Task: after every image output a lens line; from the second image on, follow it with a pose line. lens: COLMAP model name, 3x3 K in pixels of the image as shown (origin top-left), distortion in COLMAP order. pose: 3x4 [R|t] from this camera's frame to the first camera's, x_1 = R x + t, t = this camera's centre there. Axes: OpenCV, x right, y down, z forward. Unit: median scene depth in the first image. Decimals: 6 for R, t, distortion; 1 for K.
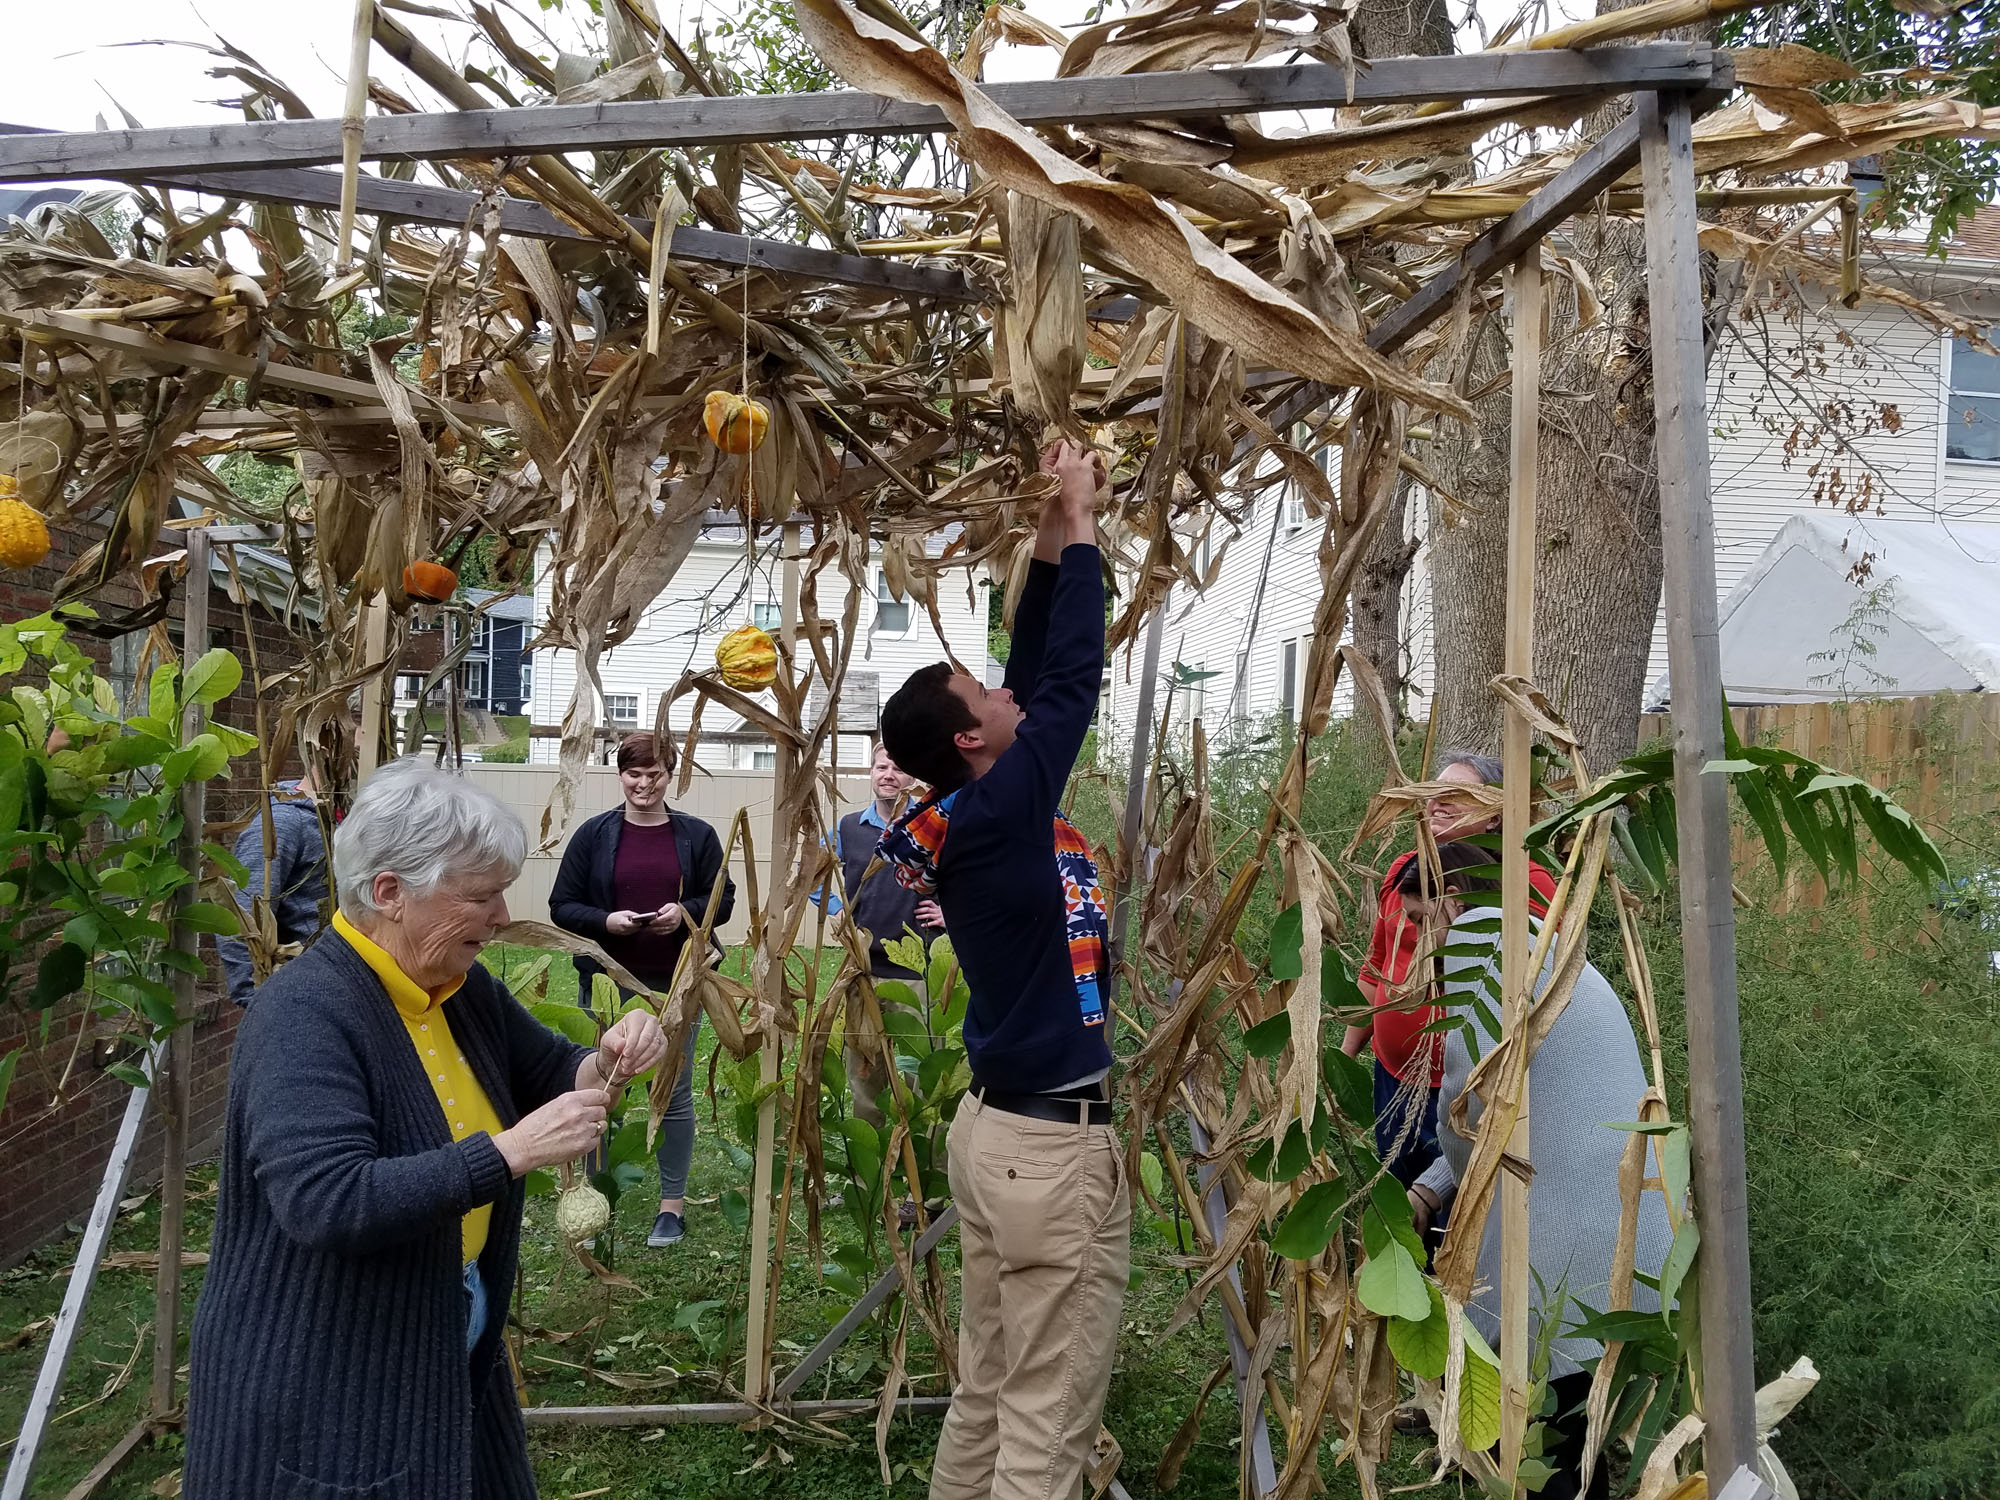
lens RADIAL K [[1542.4, 0, 1000.0], [0, 1542.4, 750.0], [0, 0, 1]] dist [0.304931, -0.503360]
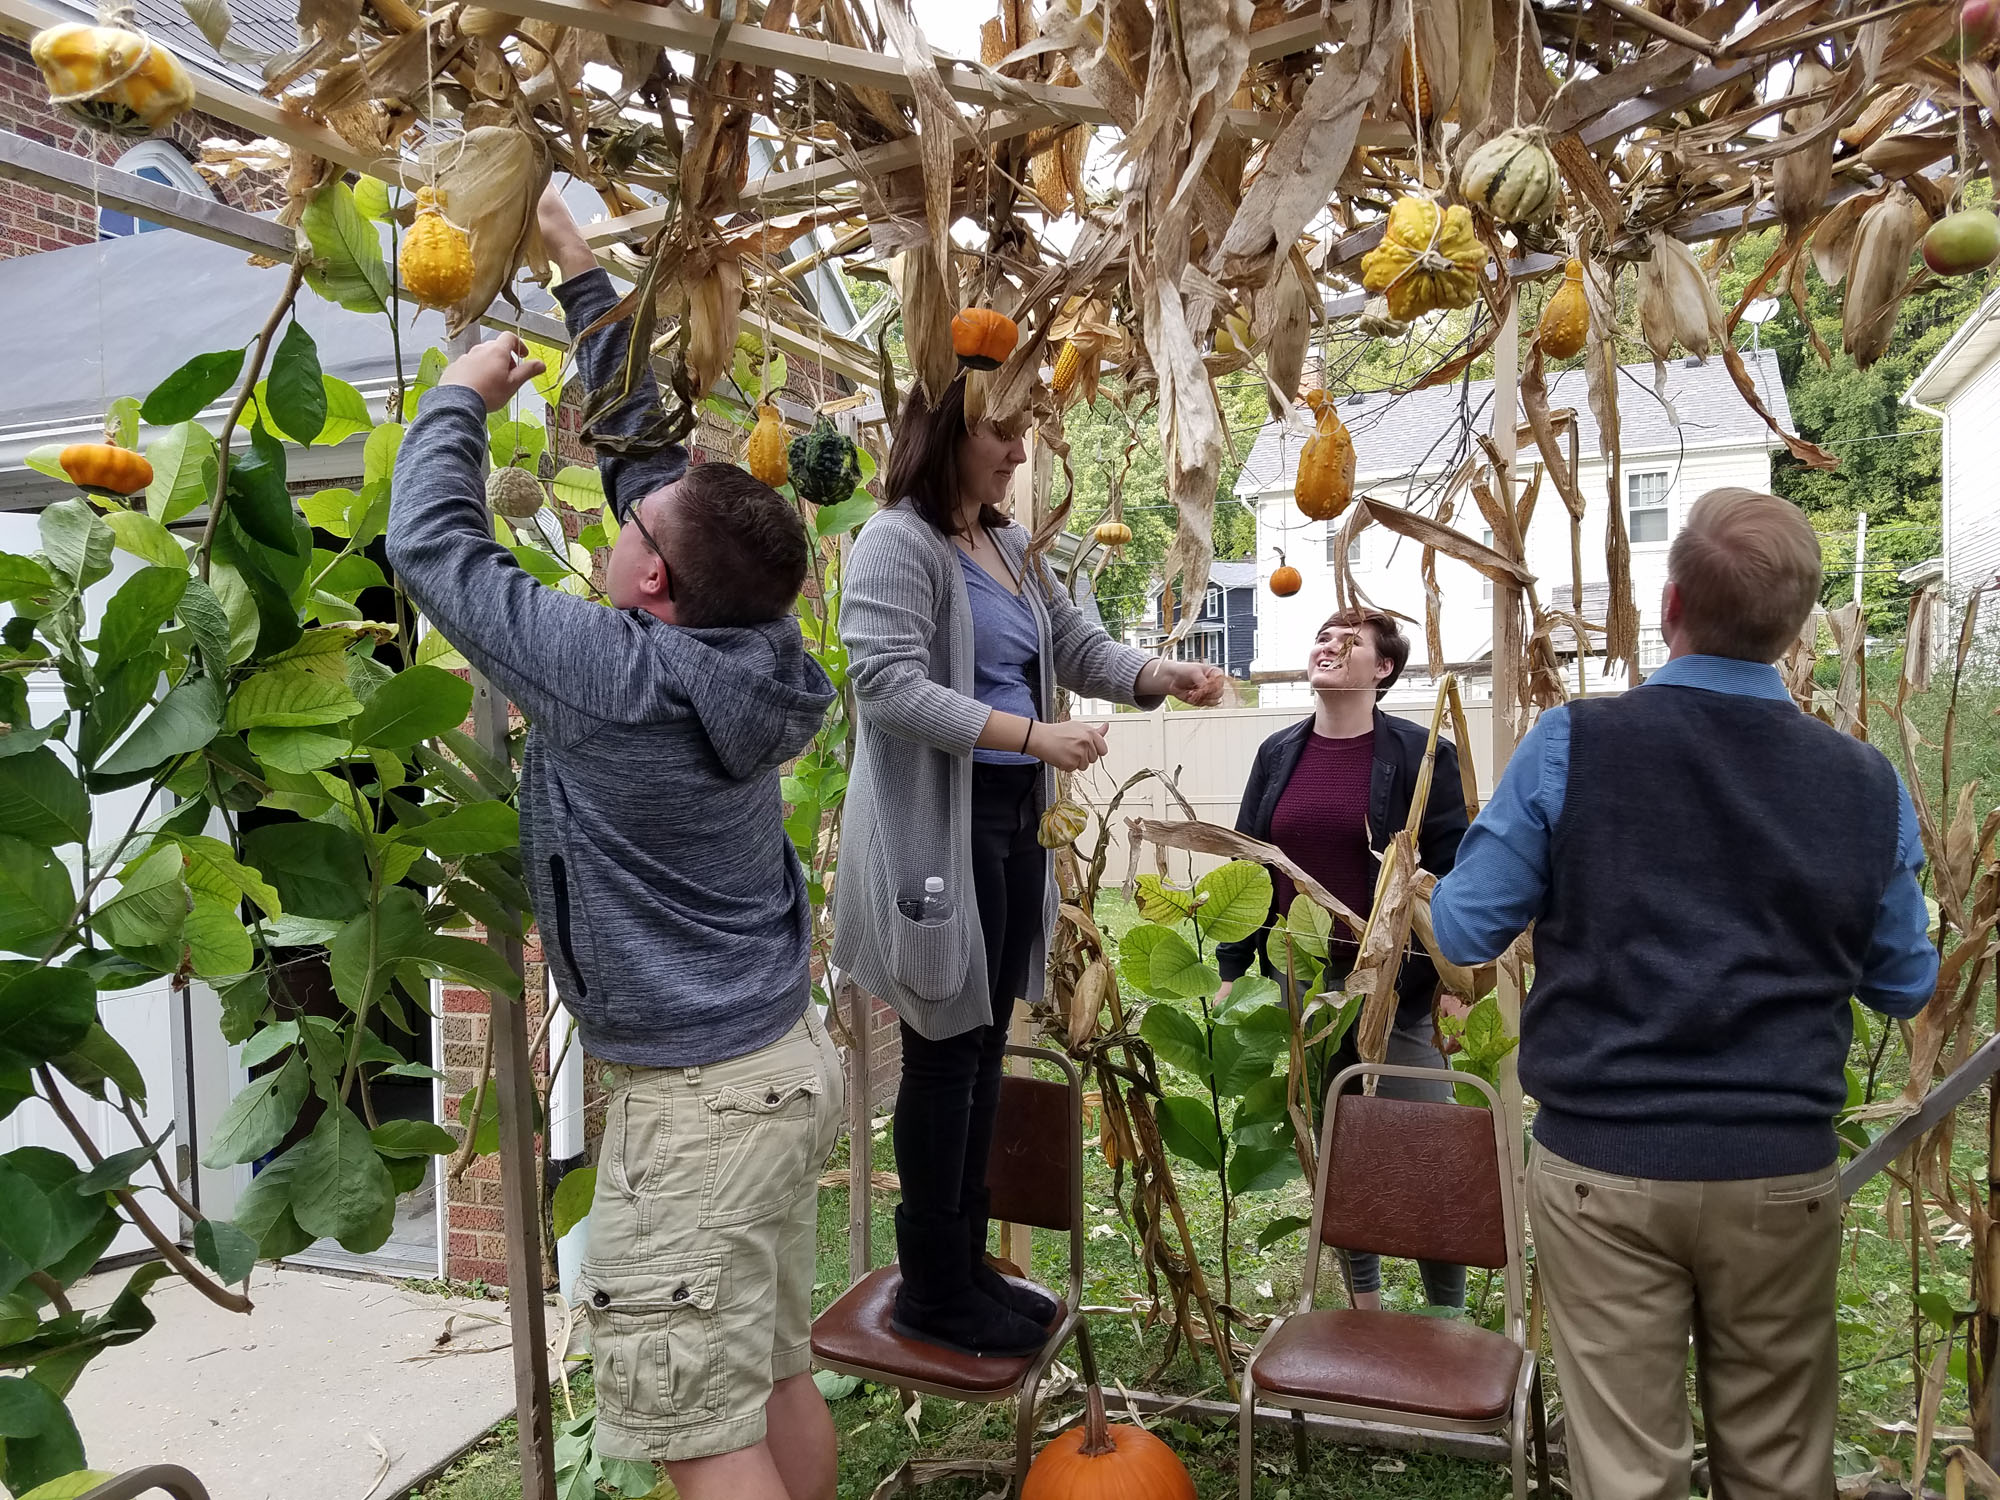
lens RADIAL K [[1542.4, 0, 1000.0], [0, 1542.4, 750.0], [0, 0, 1]] dist [0.304931, -0.503360]
pose [[0.894535, -0.049491, -0.444250, -0.020974], [0.061803, 0.998000, 0.013265, 0.048999], [0.442705, -0.039322, 0.895805, 0.200216]]
